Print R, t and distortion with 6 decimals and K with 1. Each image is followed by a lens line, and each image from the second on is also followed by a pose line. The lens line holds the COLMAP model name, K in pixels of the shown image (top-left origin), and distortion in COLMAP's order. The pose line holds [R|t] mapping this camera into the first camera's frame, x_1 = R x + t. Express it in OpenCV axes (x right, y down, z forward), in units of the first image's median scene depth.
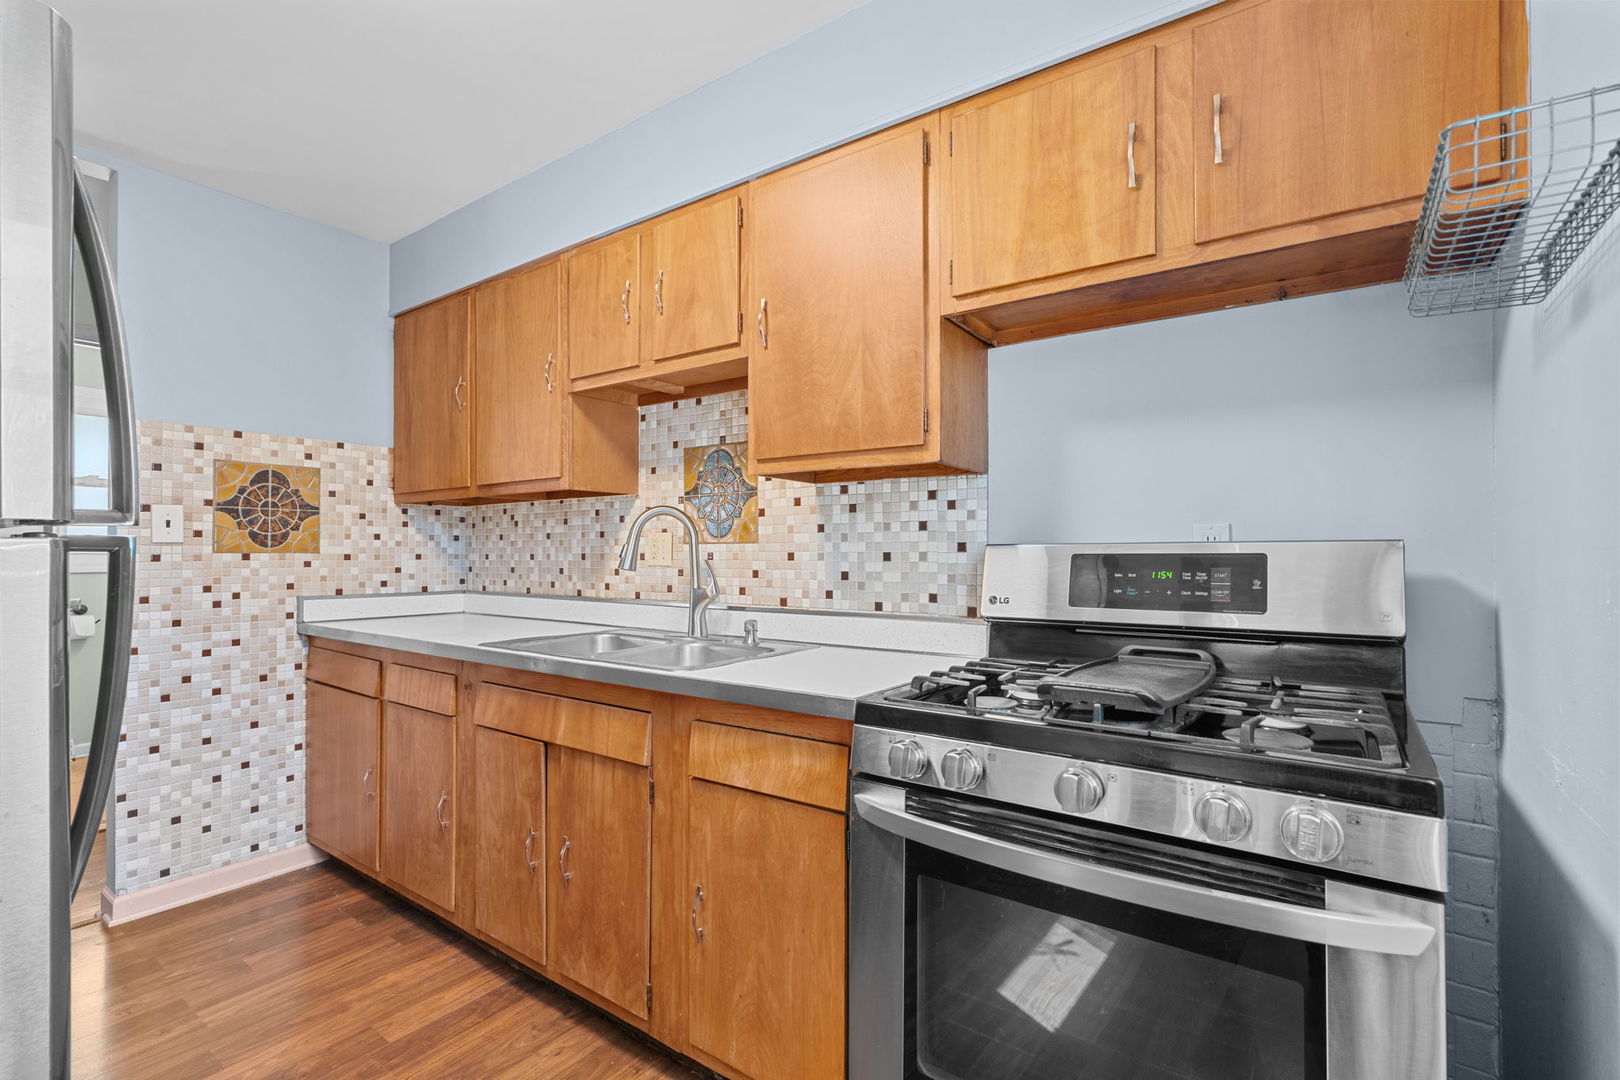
lens RADIAL K [[732.6, 0, 808.2], [0, 732.6, 542.0], [0, 0, 1]] dist [-0.001678, 0.000222]
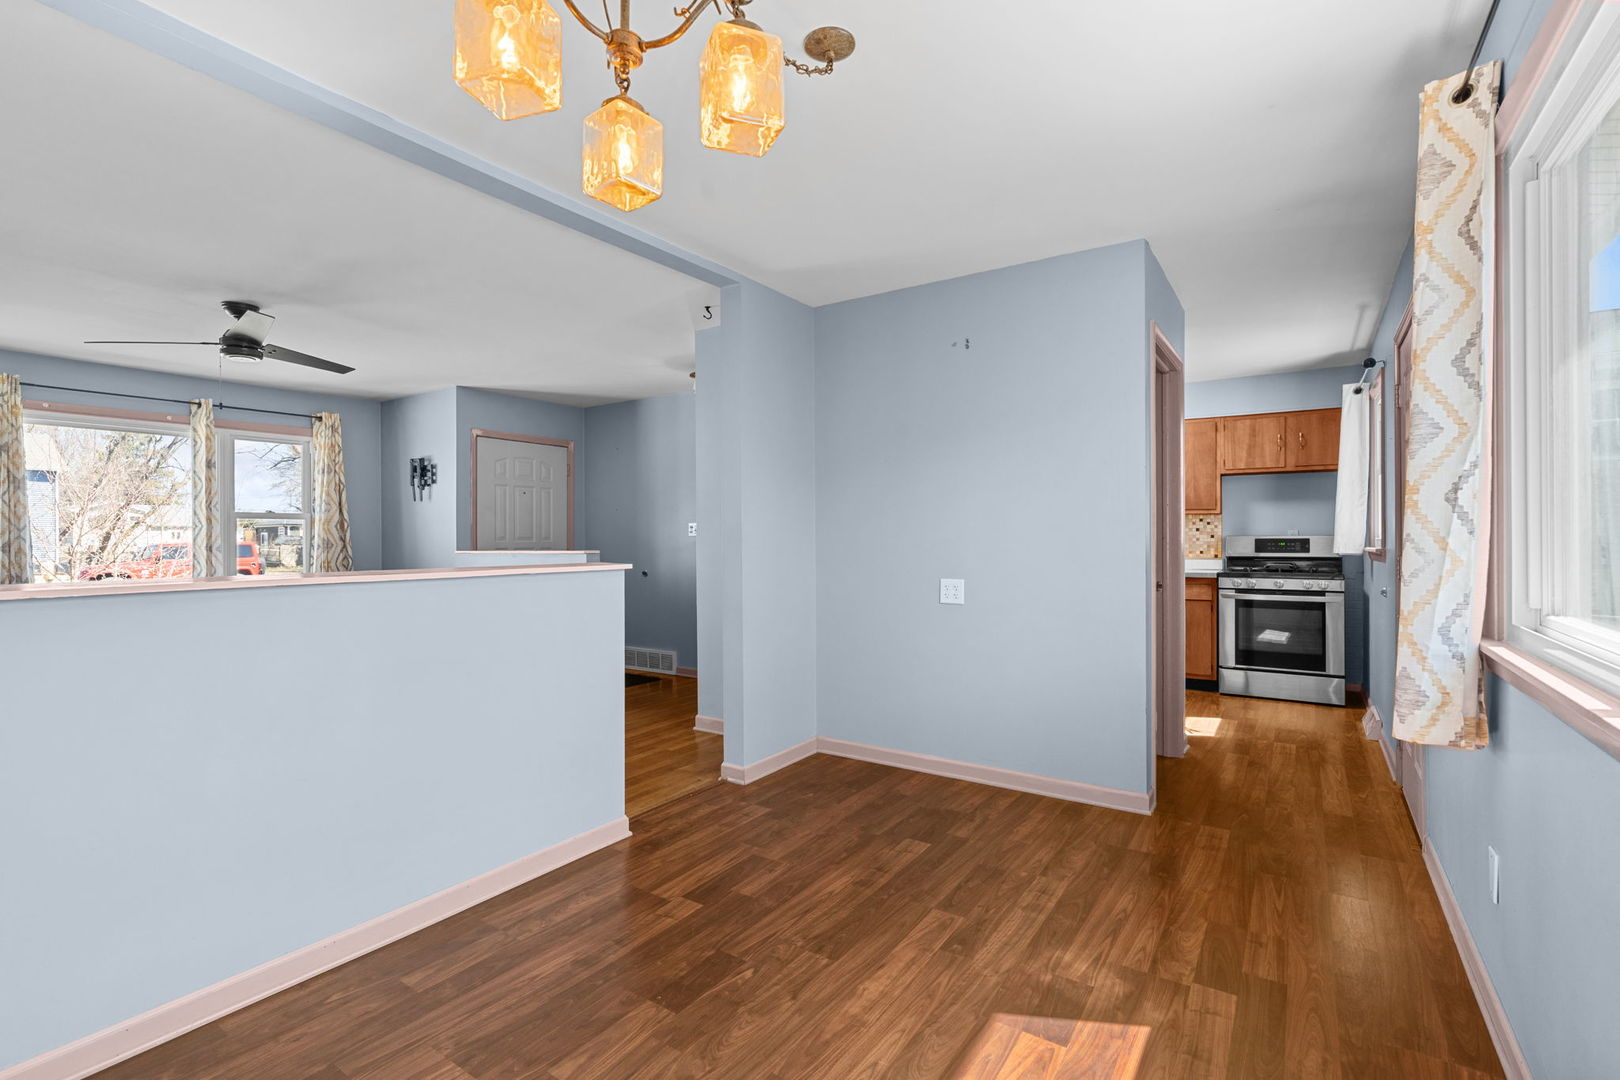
lens RADIAL K [[732.6, 0, 809.6], [0, 732.6, 539.1], [0, 0, 1]] dist [-0.001678, 0.000222]
pose [[0.999848, 0.004085, 0.016973, -1.315249], [-0.004351, 0.999868, 0.015666, -0.019264], [-0.016907, -0.015737, 0.999733, -1.791255]]
